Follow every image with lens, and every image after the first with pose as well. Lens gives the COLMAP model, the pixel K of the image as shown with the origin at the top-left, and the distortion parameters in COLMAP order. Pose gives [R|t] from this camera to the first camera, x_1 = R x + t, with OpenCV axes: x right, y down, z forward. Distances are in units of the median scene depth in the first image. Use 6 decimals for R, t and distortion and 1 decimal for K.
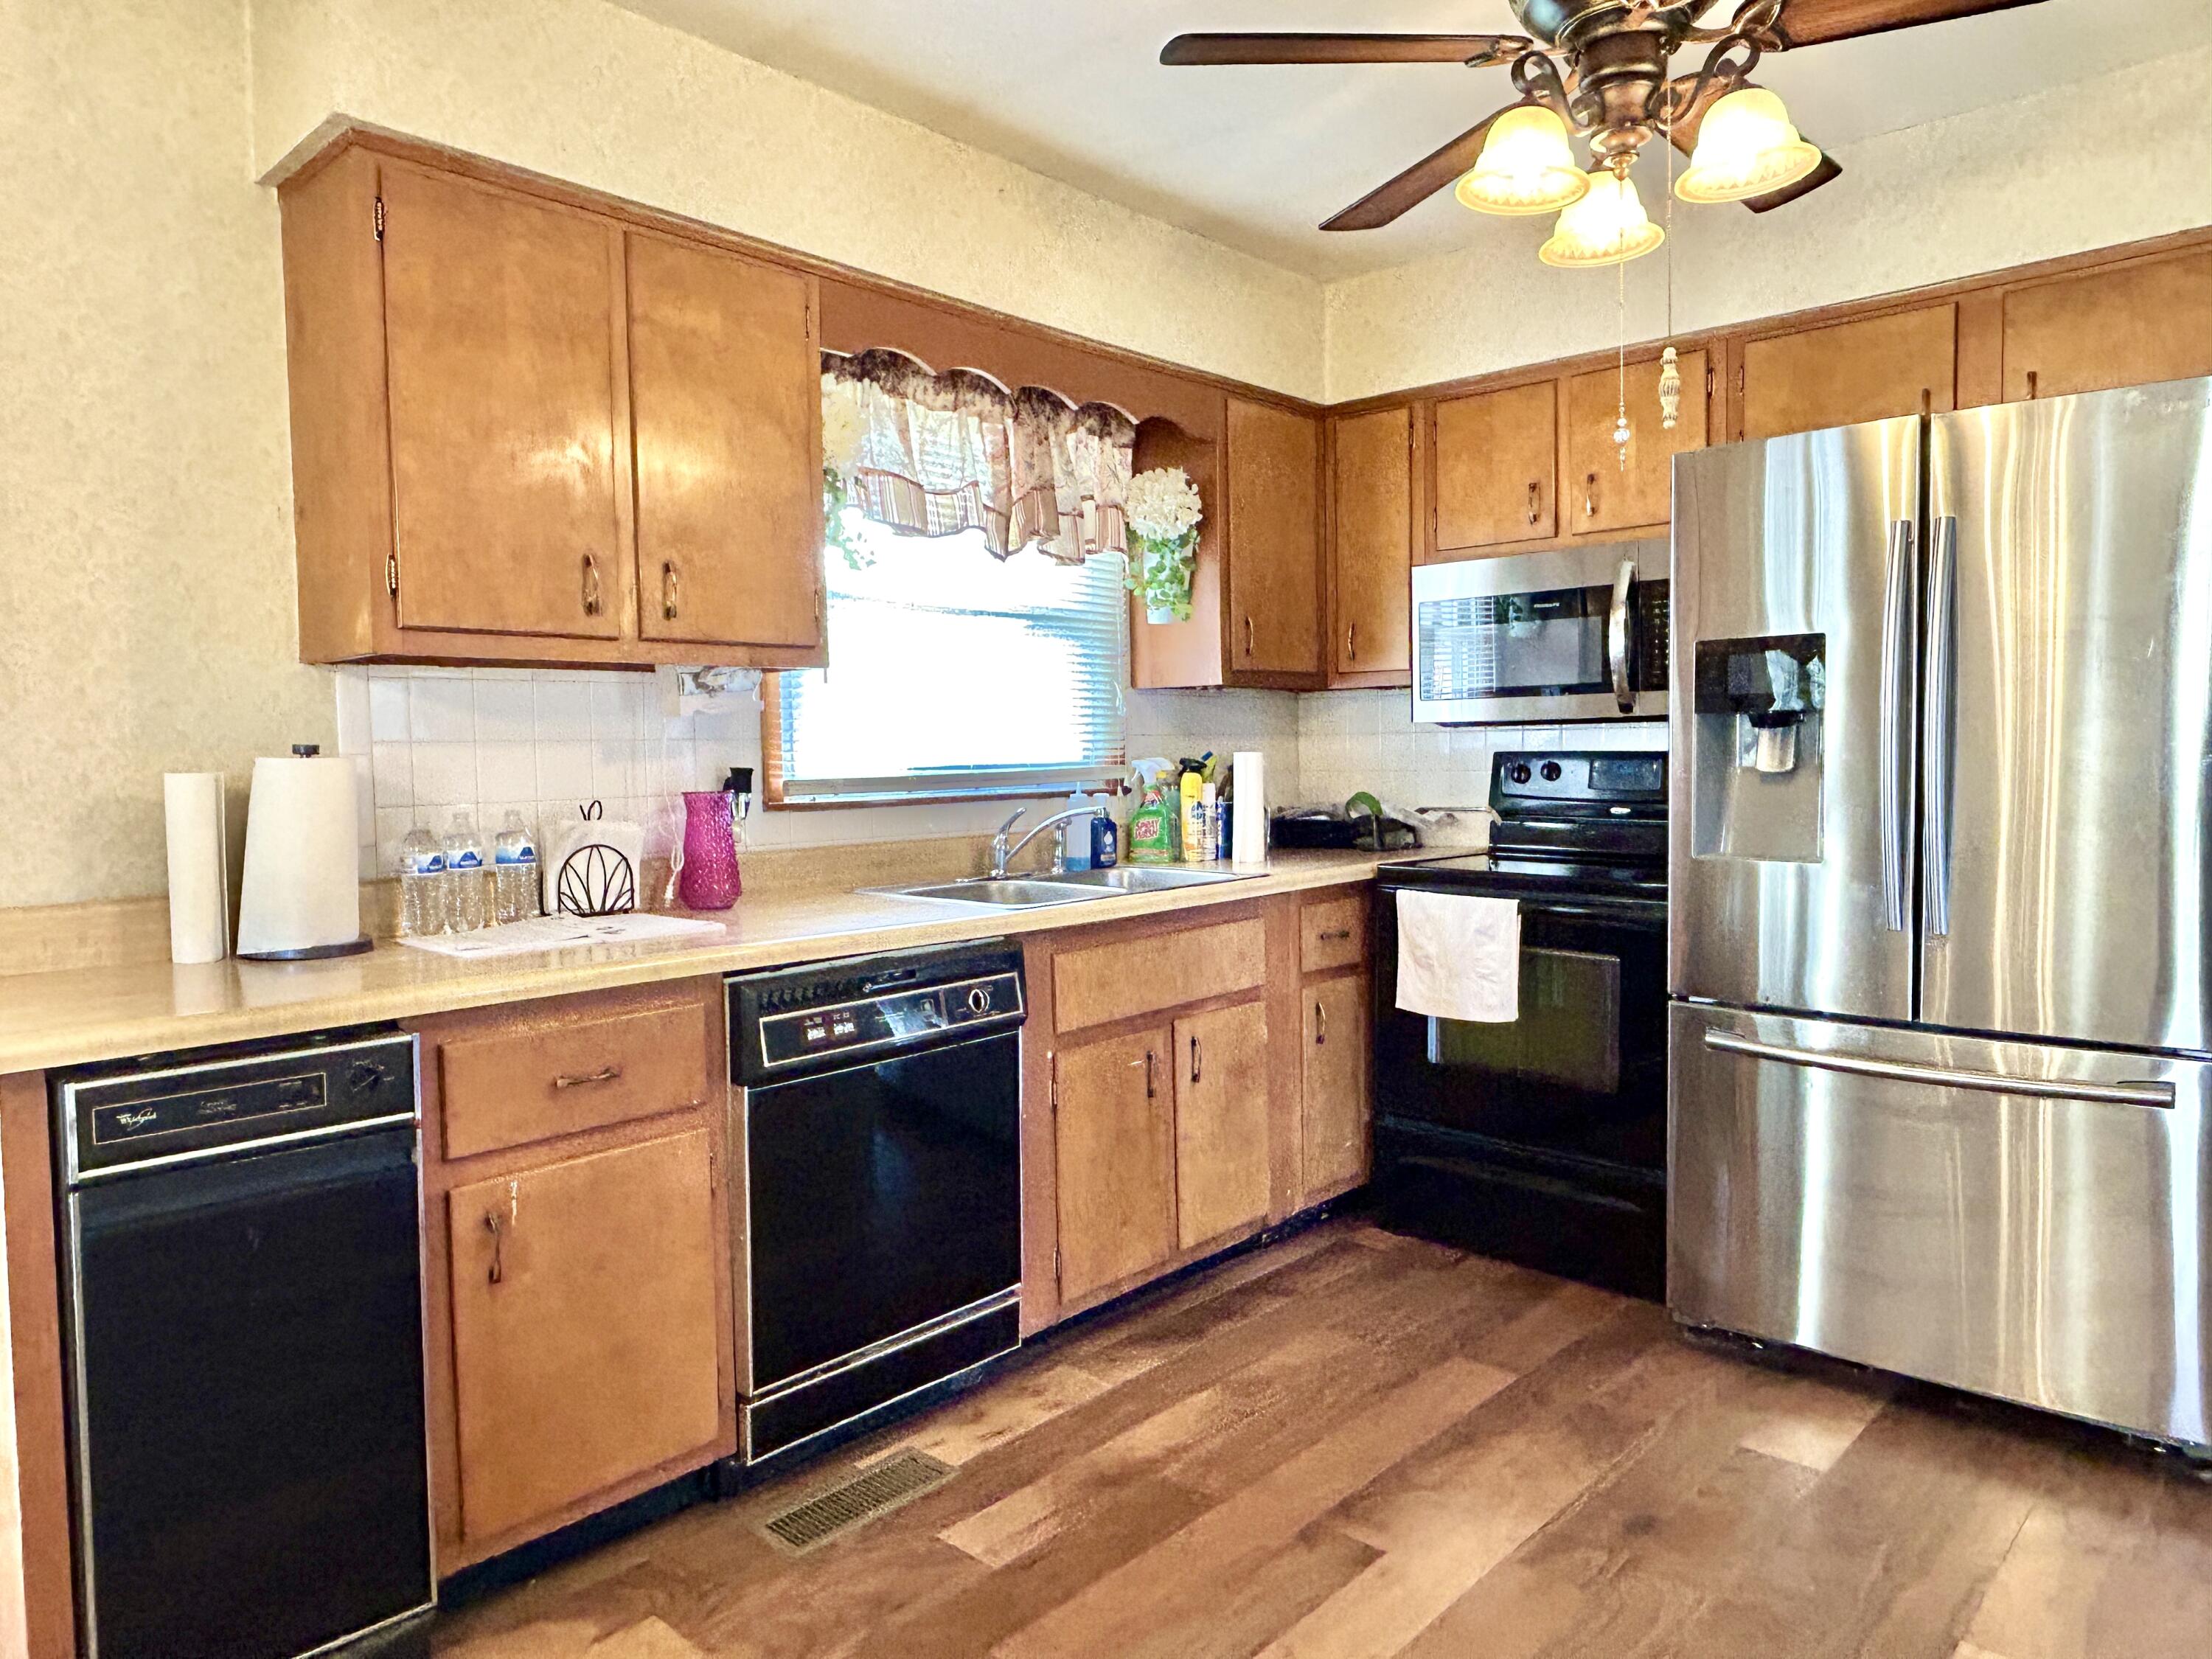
lens RADIAL K [[1454.8, 0, 1104.6], [0, 1454.8, 819.6], [0, 0, 1]] dist [0.005370, 0.000767]
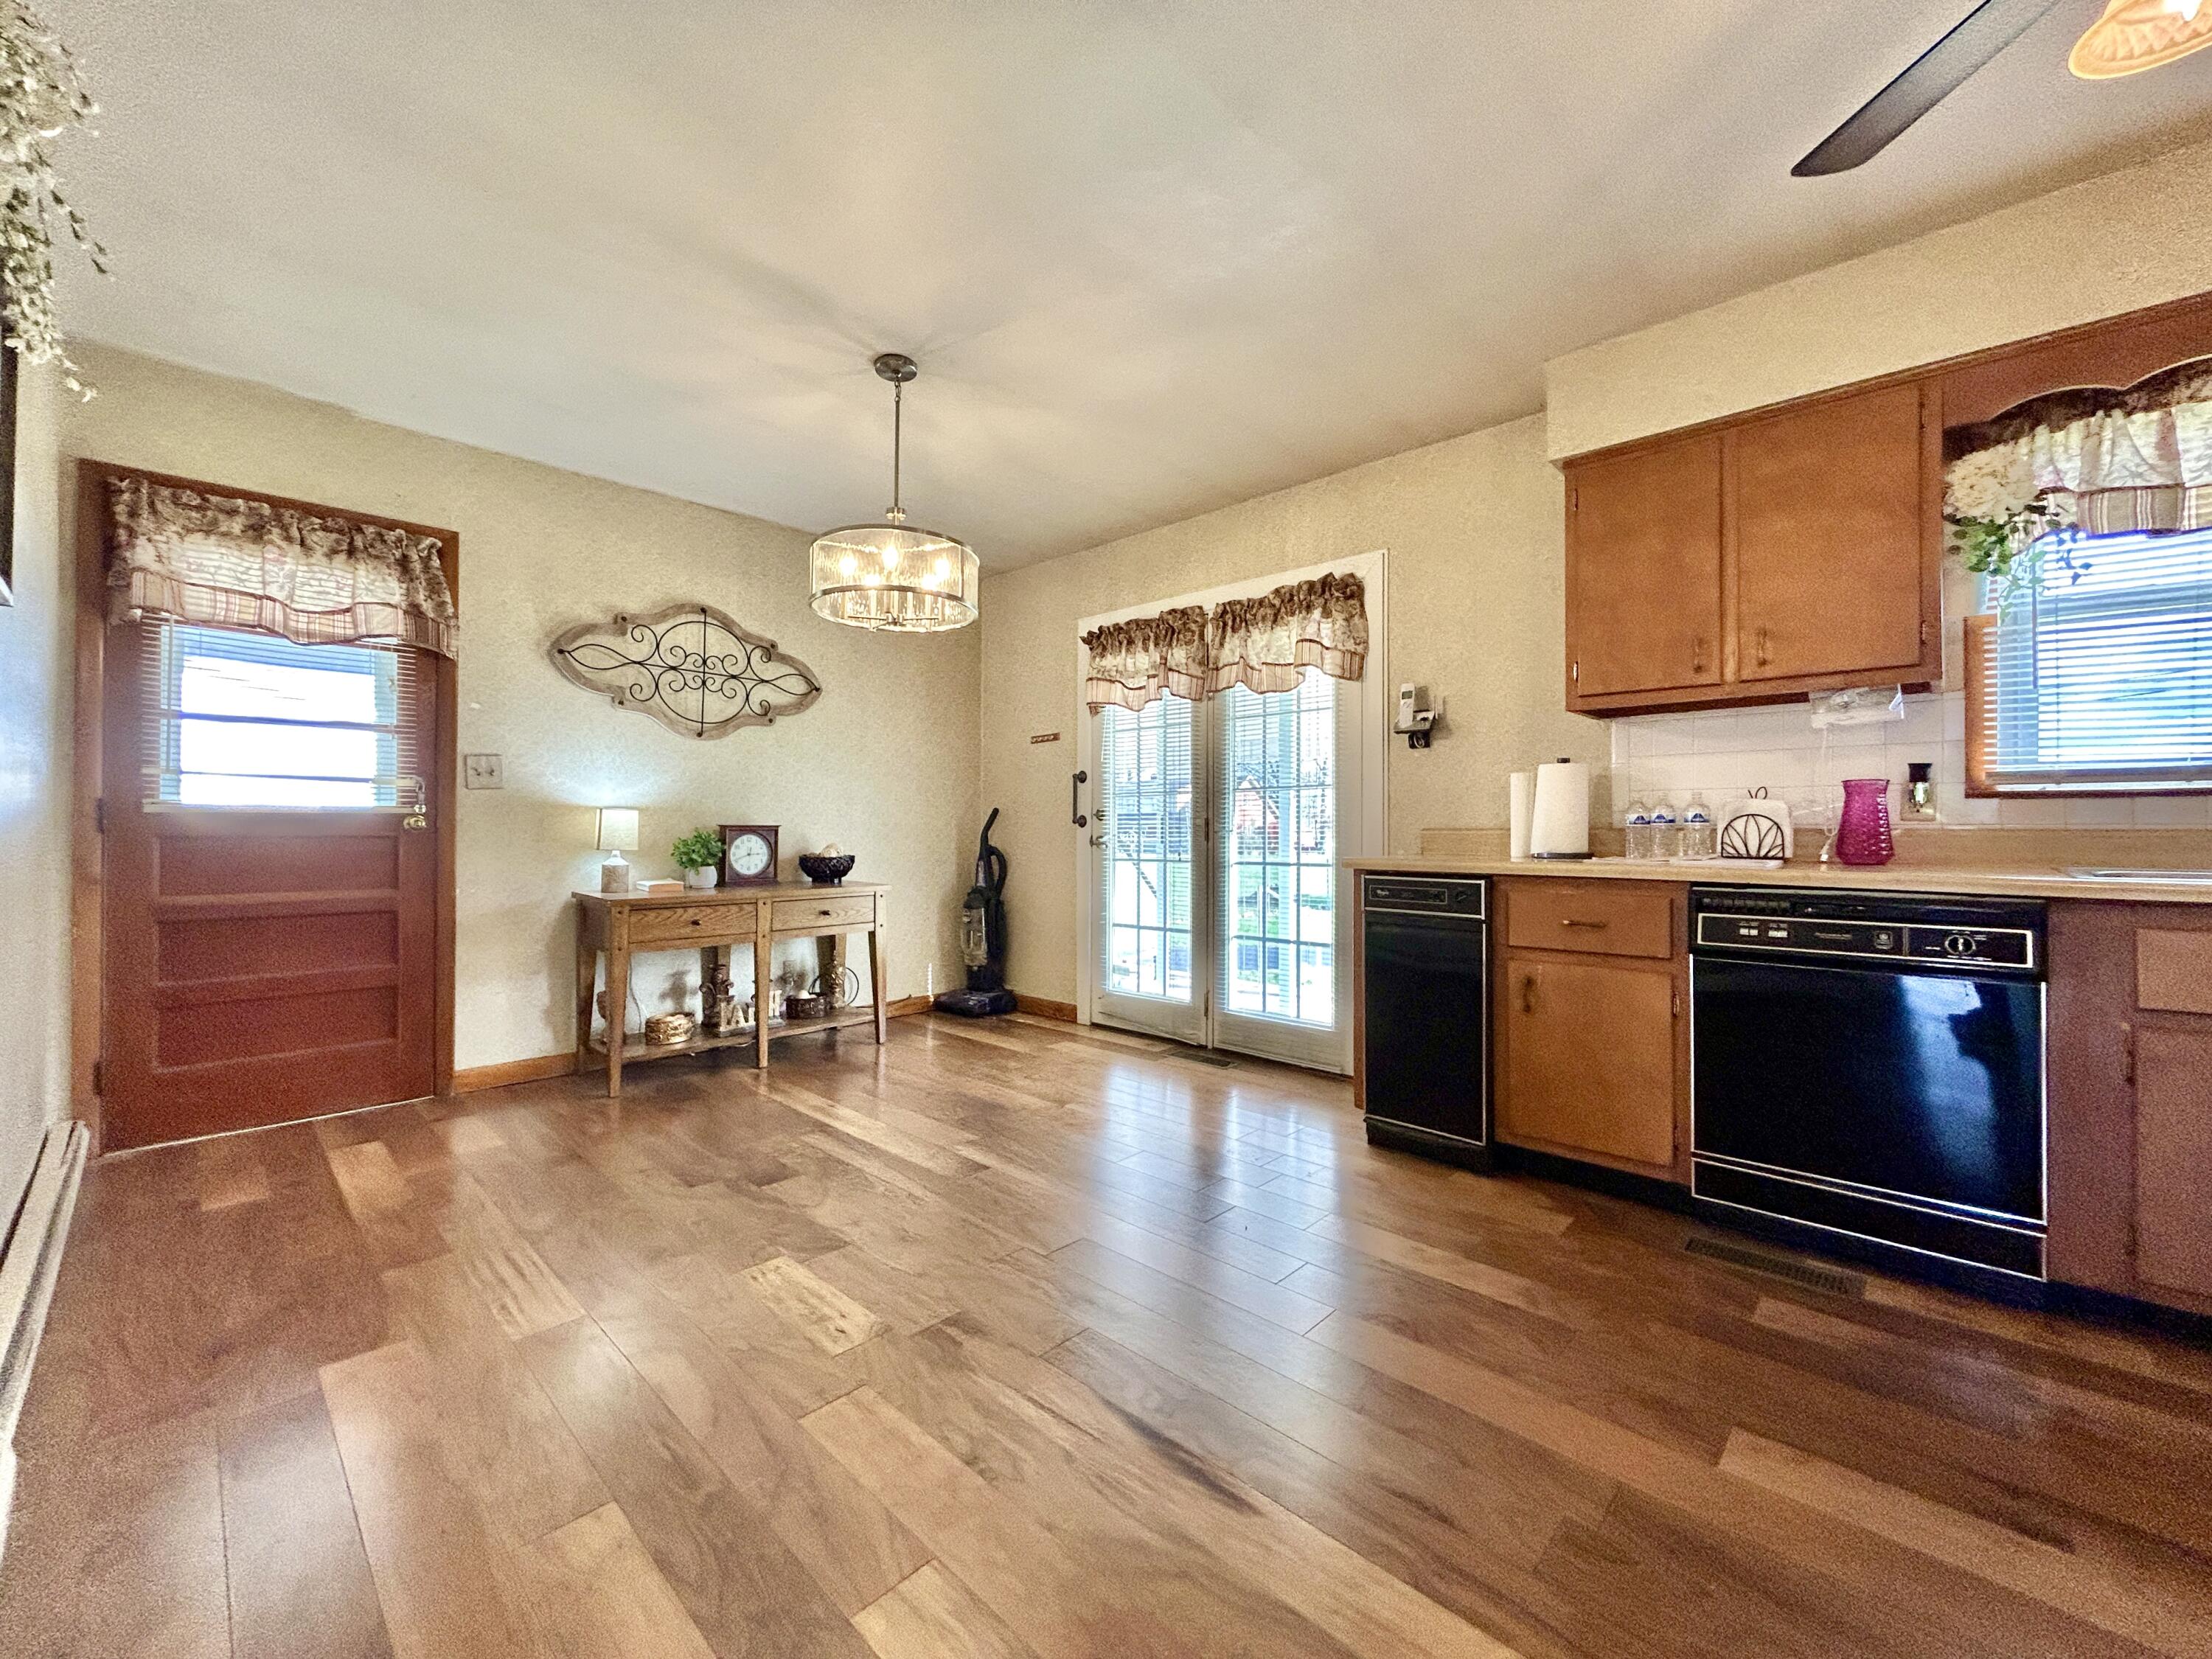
lens RADIAL K [[891.3, 0, 1085.8], [0, 891.3, 820.1], [0, 0, 1]] dist [-0.001536, 0.001256]
pose [[-0.026125, 0.007719, -0.999629, 0.592401], [-0.050318, 0.998692, 0.009027, 0.047858], [0.998392, 0.050535, -0.025702, 0.278490]]
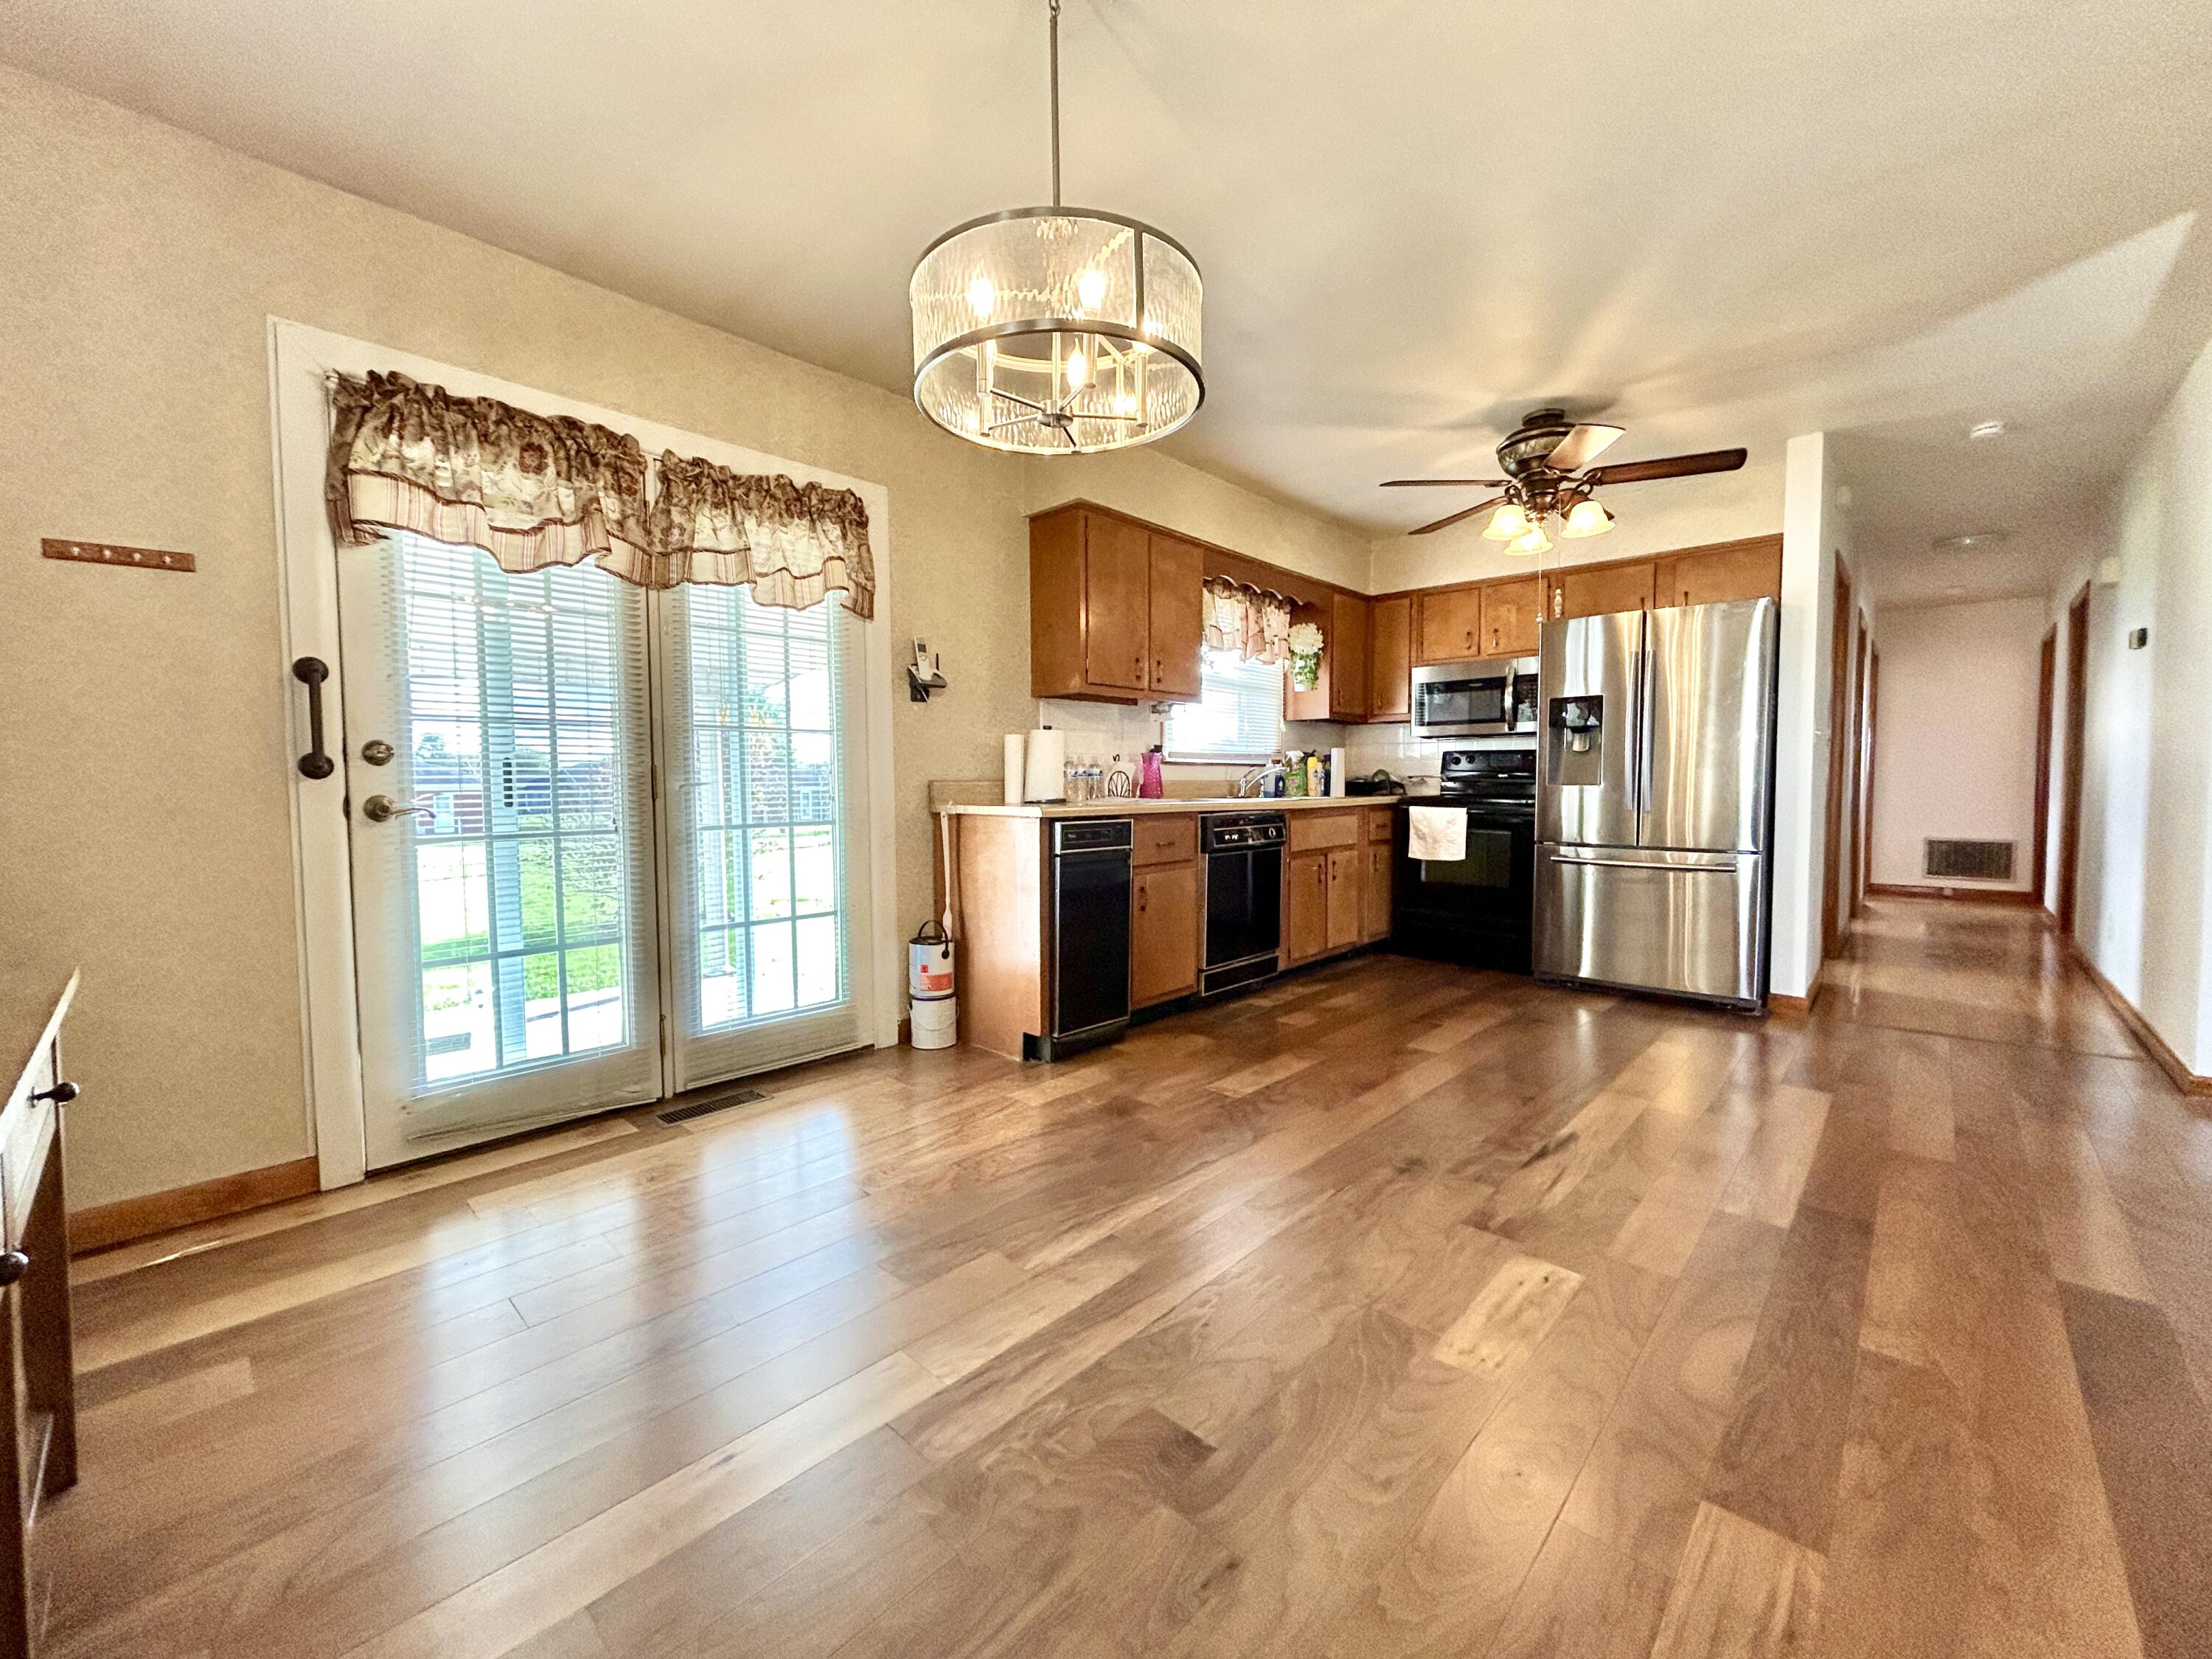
lens RADIAL K [[891.3, 0, 1106.1], [0, 891.3, 824.6], [0, 0, 1]] dist [-0.001536, 0.001256]
pose [[0.999856, 0.016475, -0.004056, -0.339087], [-0.016474, 0.999864, 0.000390, 0.103387], [0.004062, -0.000323, 0.999992, -0.522124]]
